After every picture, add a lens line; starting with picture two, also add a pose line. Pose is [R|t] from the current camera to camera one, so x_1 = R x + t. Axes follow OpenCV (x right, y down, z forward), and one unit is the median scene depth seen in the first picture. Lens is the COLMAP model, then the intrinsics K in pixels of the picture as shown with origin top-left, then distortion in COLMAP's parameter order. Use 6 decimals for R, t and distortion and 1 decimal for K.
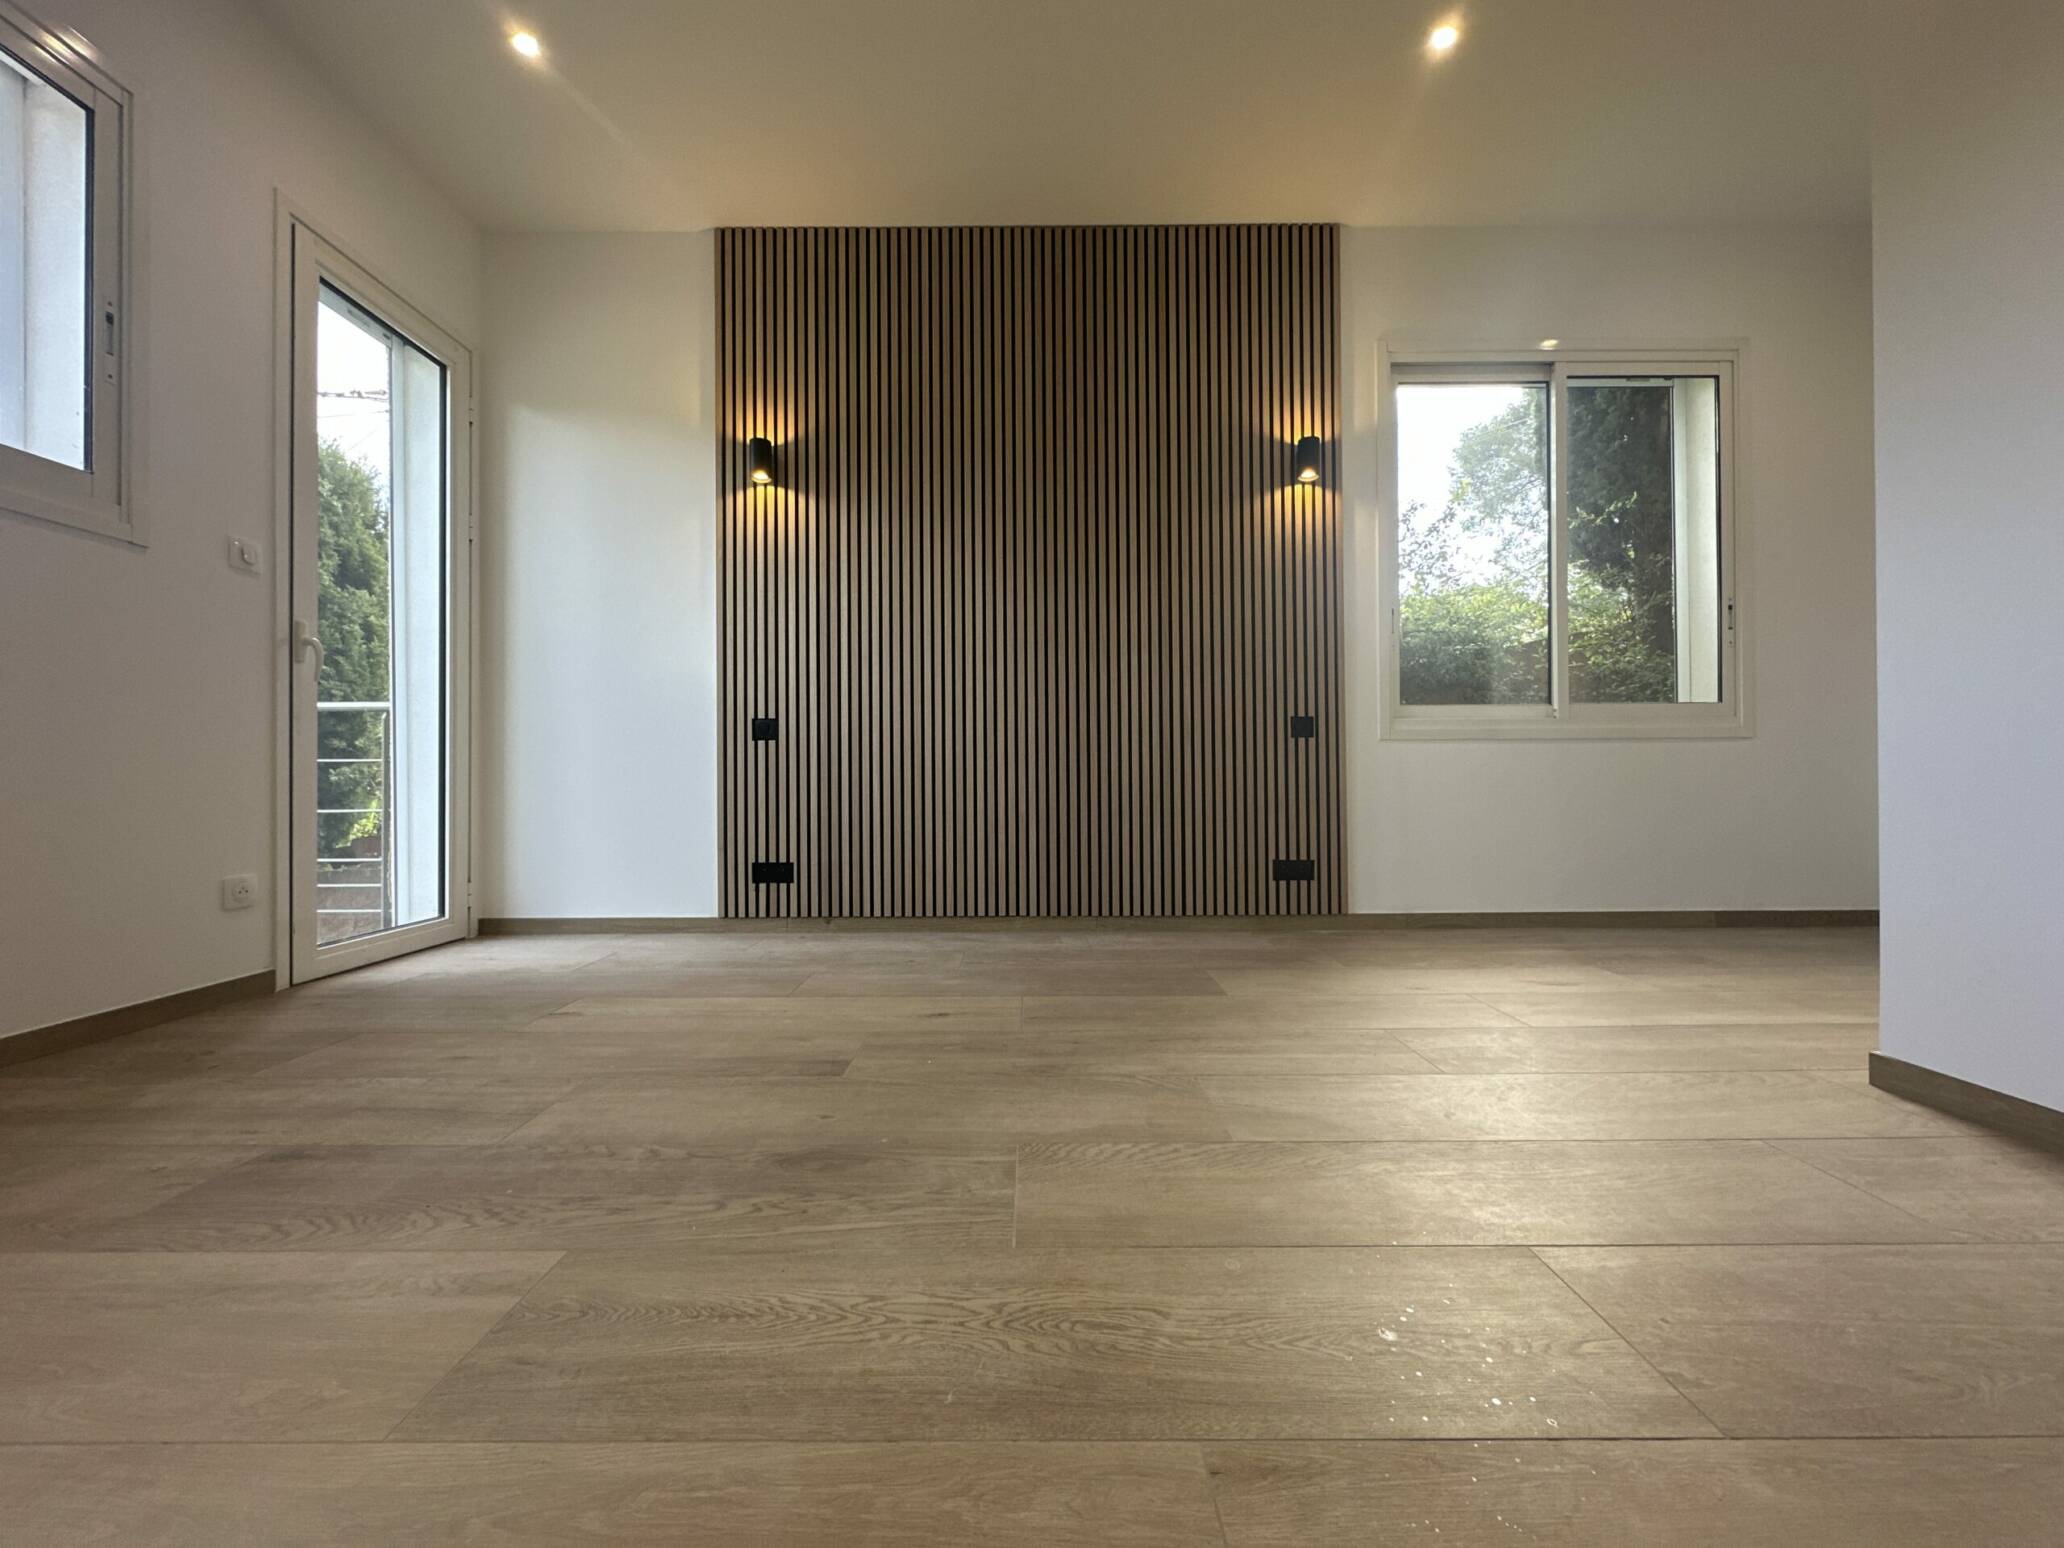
lens RADIAL K [[839.2, 0, 1031.4], [0, 839.2, 775.3], [0, 0, 1]] dist [-0.004200, 0.000161]
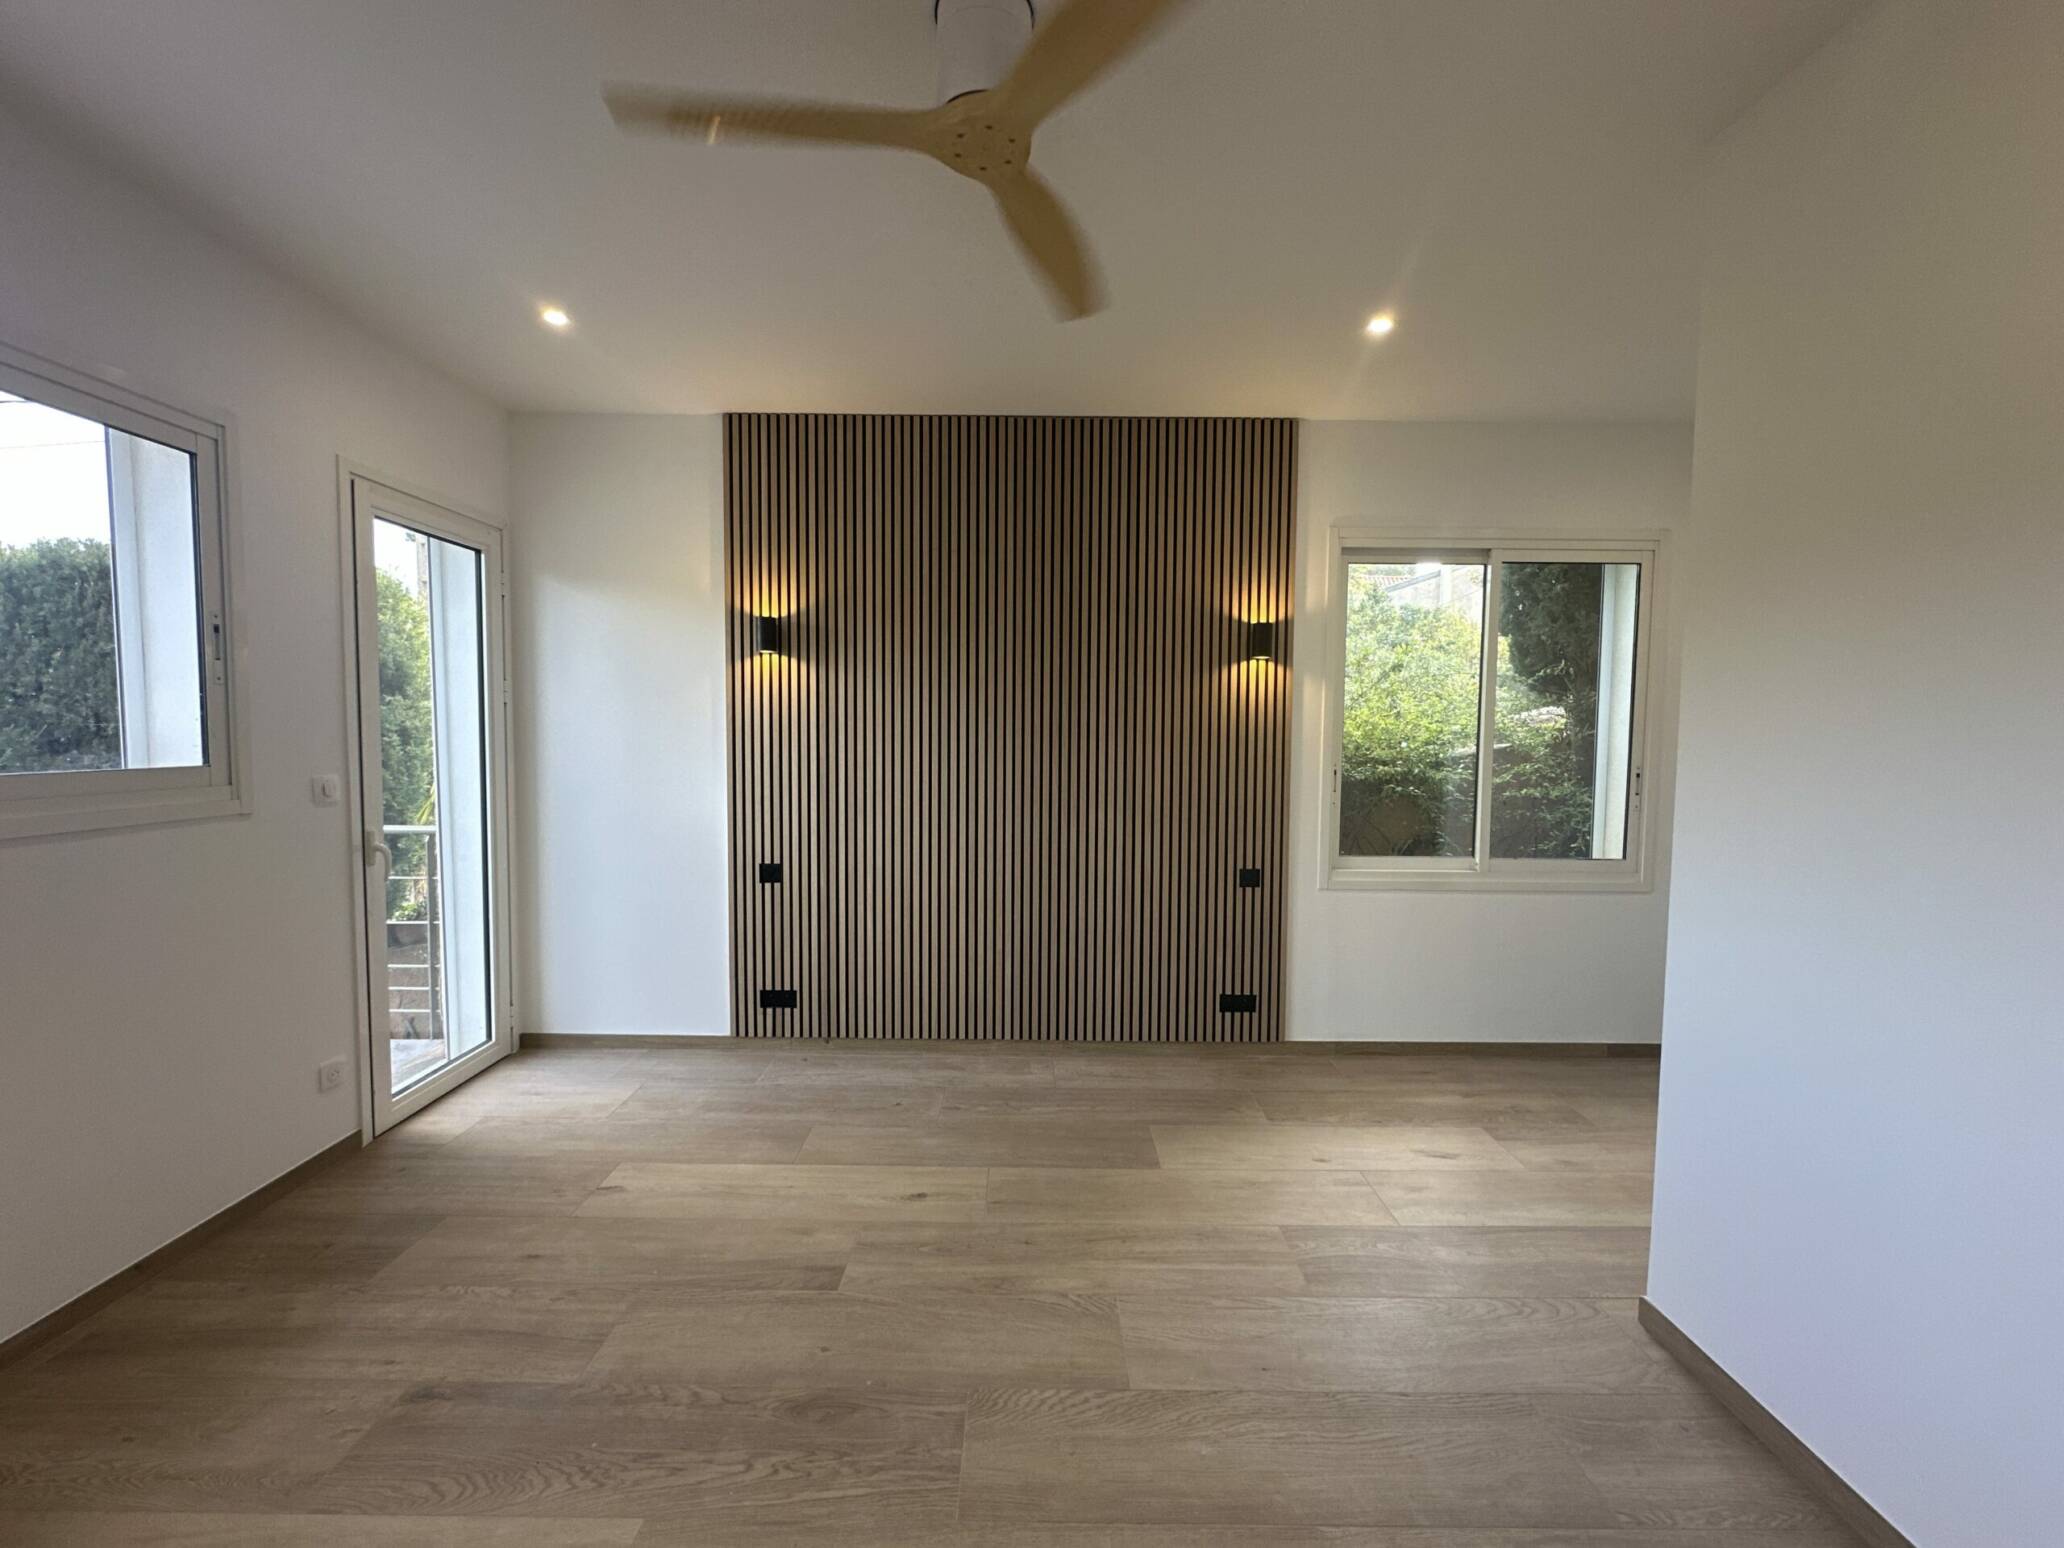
lens RADIAL K [[839.2, 0, 1031.2], [0, 839.2, 775.5], [0, 0, 1]] dist [-0.004200, 0.000161]
pose [[0.999883, 0.015283, 0.000369, 0.028838], [-0.015278, 0.998087, 0.059901, -0.262898], [0.000547, -0.059899, 0.998204, -0.115121]]
